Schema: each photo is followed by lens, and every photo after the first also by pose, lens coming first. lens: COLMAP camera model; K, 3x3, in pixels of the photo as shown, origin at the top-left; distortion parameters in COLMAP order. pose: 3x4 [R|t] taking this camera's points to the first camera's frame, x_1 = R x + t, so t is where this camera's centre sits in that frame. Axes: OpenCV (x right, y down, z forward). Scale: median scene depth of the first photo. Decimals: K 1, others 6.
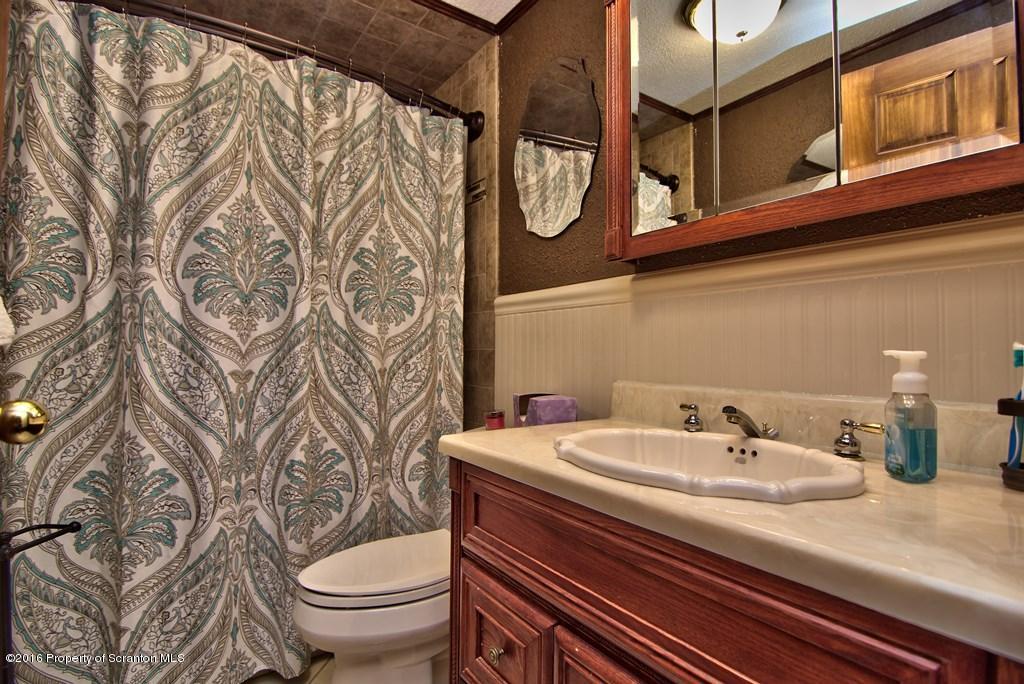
lens RADIAL K [[492.6, 0, 519.0], [0, 492.6, 348.7], [0, 0, 1]] dist [-0.009522, -0.006987]
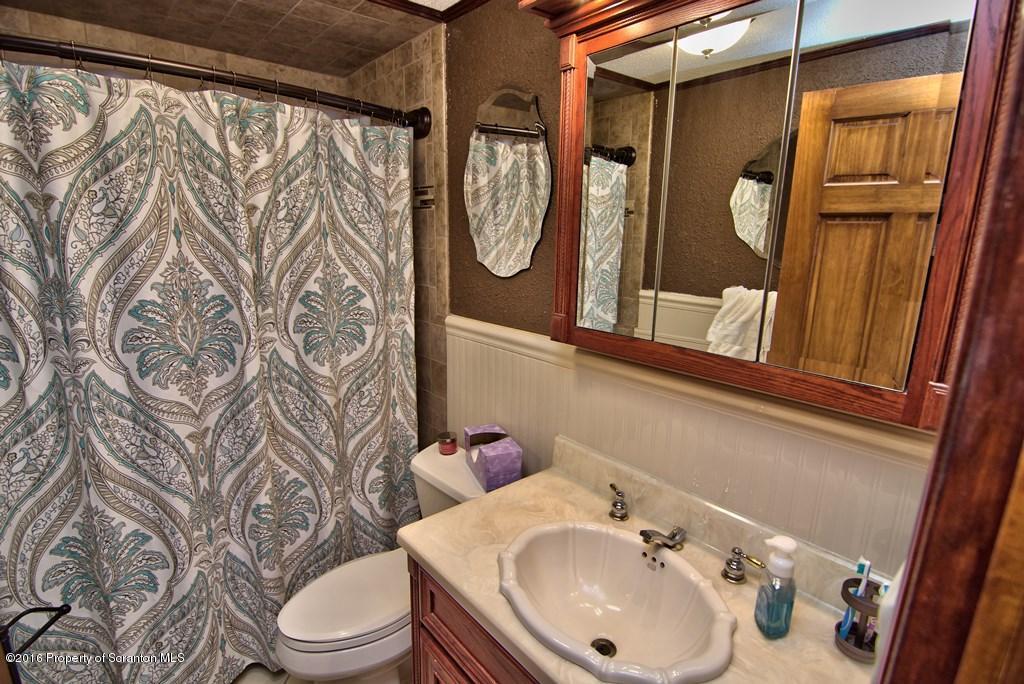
lens RADIAL K [[492.6, 0, 519.0], [0, 492.6, 348.7], [0, 0, 1]] dist [-0.009522, -0.006987]
pose [[0.995737, -0.003865, 0.092155, 0.009658], [-0.017912, 0.971998, 0.234307, -0.361512], [-0.090480, -0.234958, 0.967785, -0.011826]]
